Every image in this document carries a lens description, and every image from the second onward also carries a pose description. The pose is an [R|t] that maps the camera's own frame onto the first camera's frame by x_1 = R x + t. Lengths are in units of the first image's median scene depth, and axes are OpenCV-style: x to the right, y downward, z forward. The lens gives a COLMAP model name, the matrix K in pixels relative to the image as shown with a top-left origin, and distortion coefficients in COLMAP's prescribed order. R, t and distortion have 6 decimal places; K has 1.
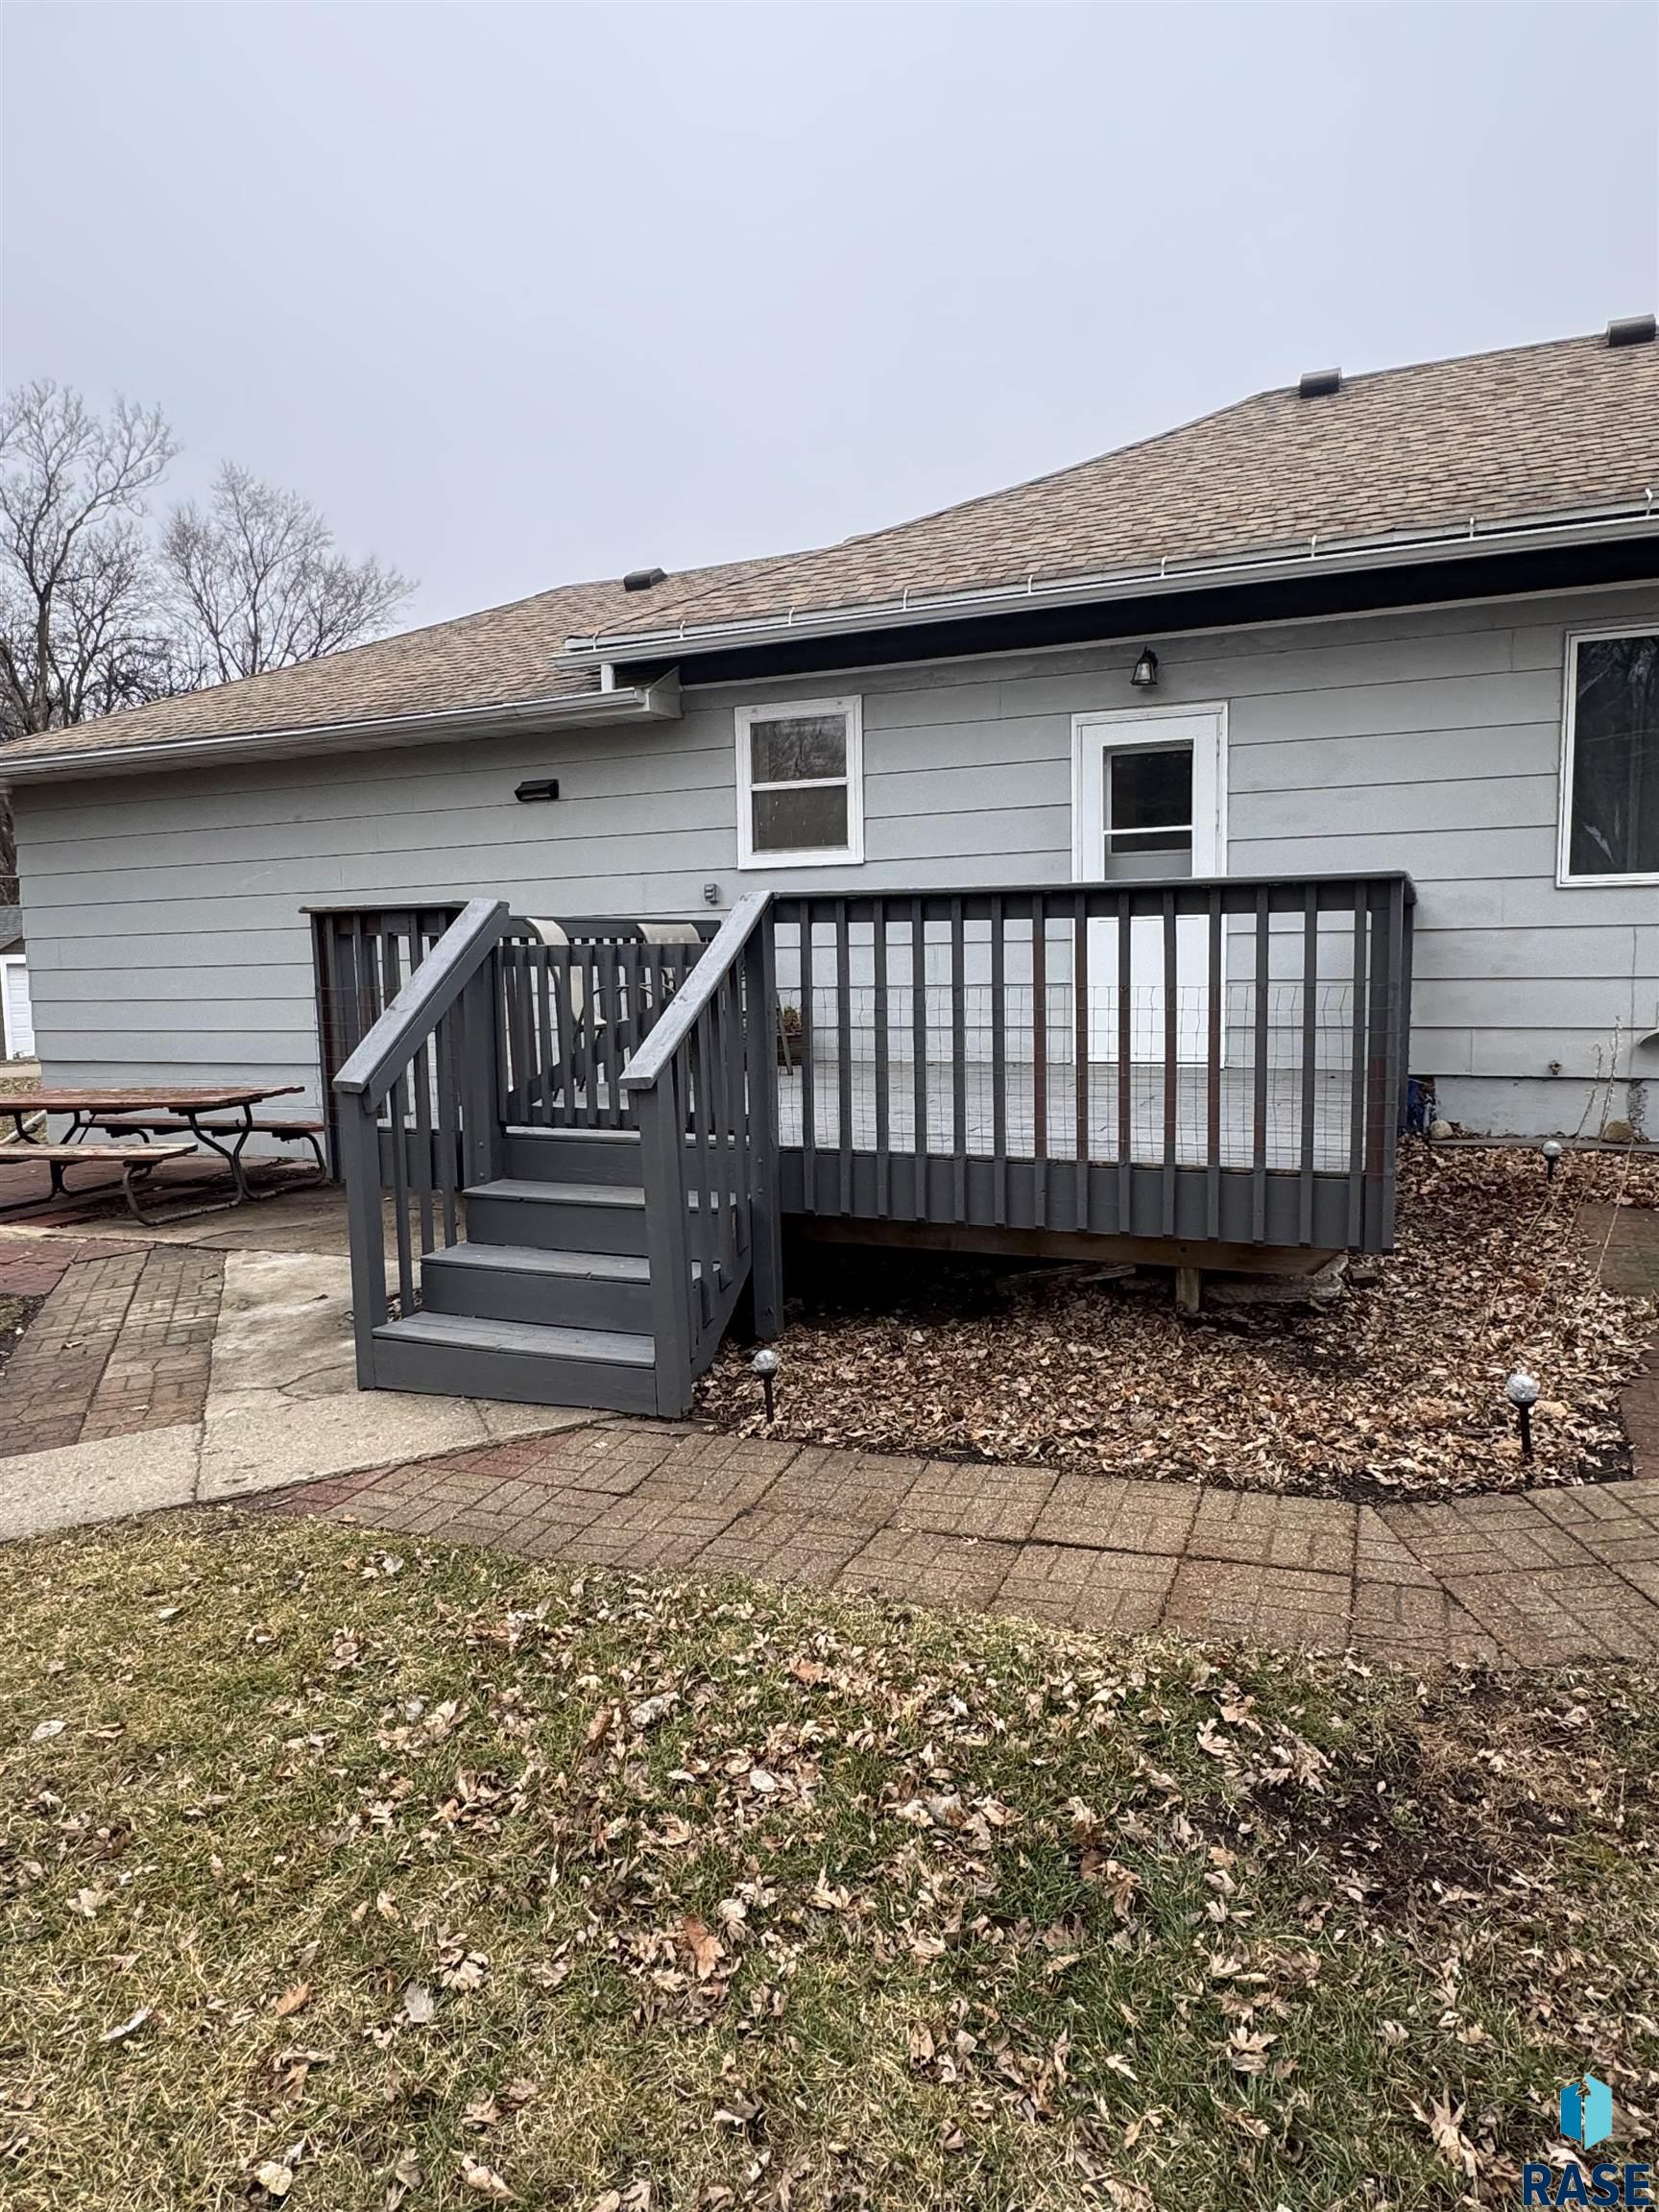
lens RADIAL K [[1394.8, 0, 829.5], [0, 1394.8, 1106.0], [0, 0, 1]] dist [-0.002864, 0.001483]
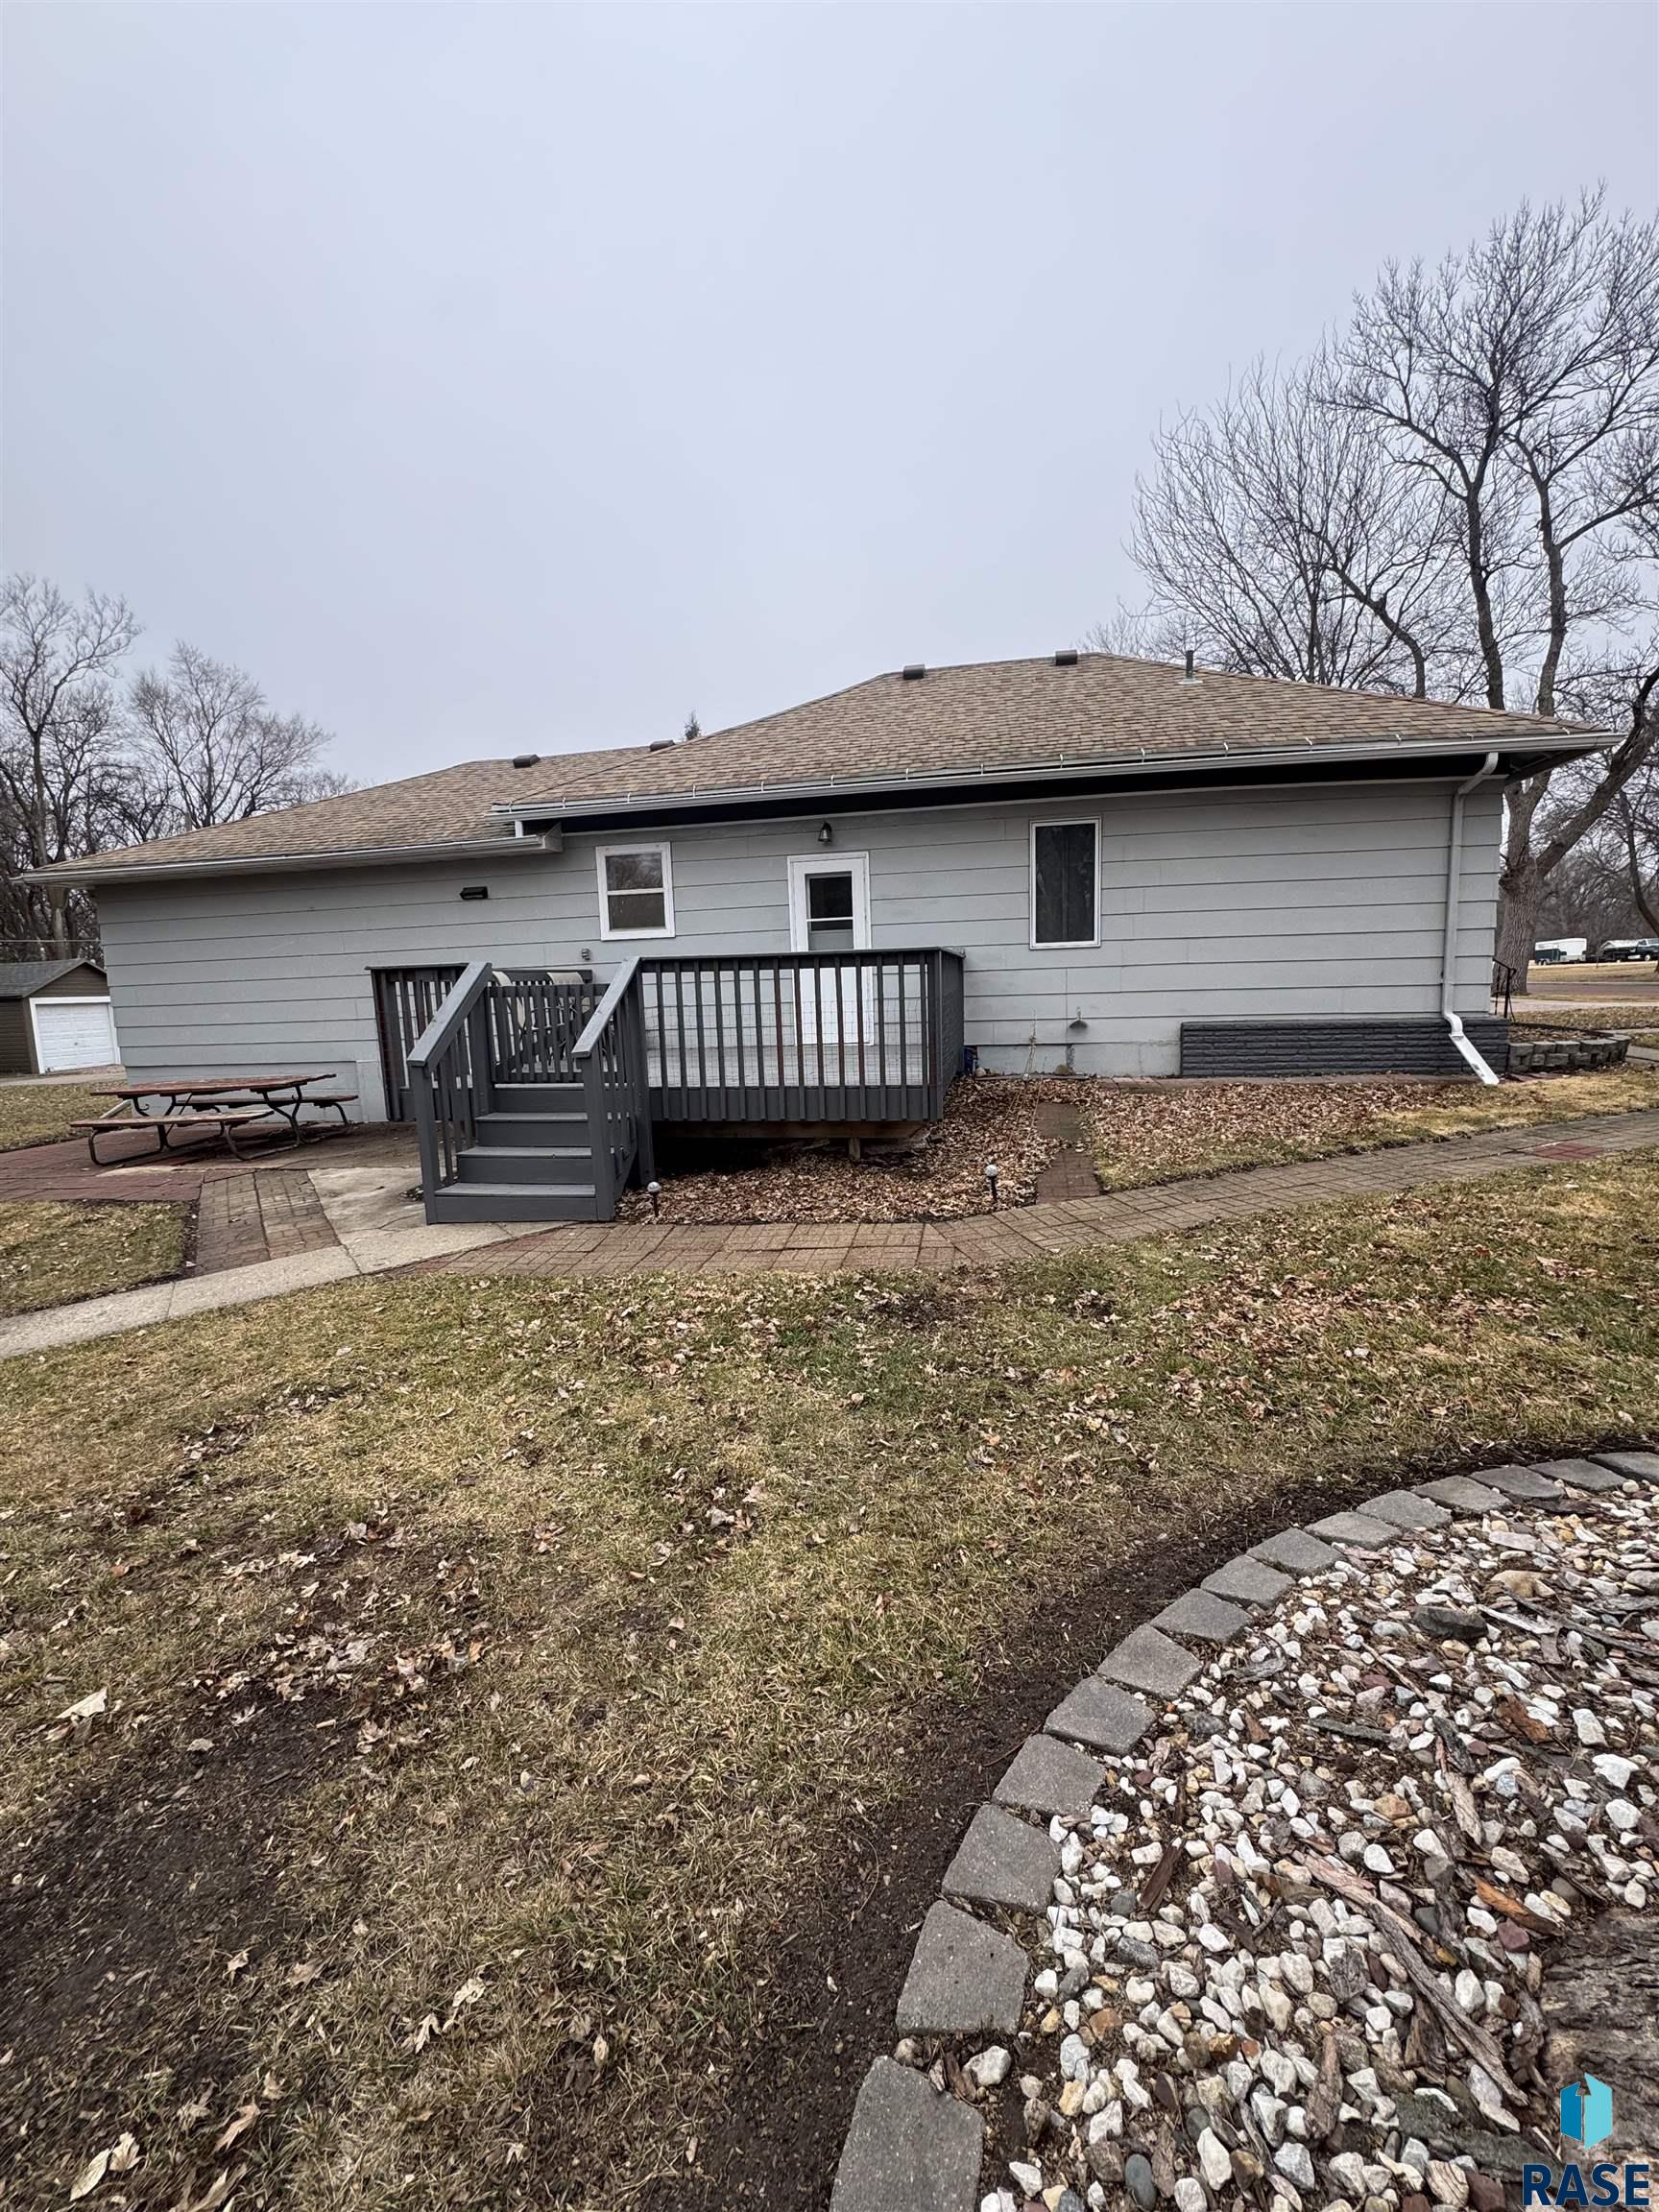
lens RADIAL K [[908.2, 0, 829.5], [0, 908.2, 1106.0], [0, 0, 1]] dist [-0.001914, -0.000162]
pose [[0.977422, -0.042252, 0.207031, -0.040571], [0.037730, 0.998956, 0.025745, 0.024384], [-0.207903, -0.017353, 0.977996, -0.226873]]
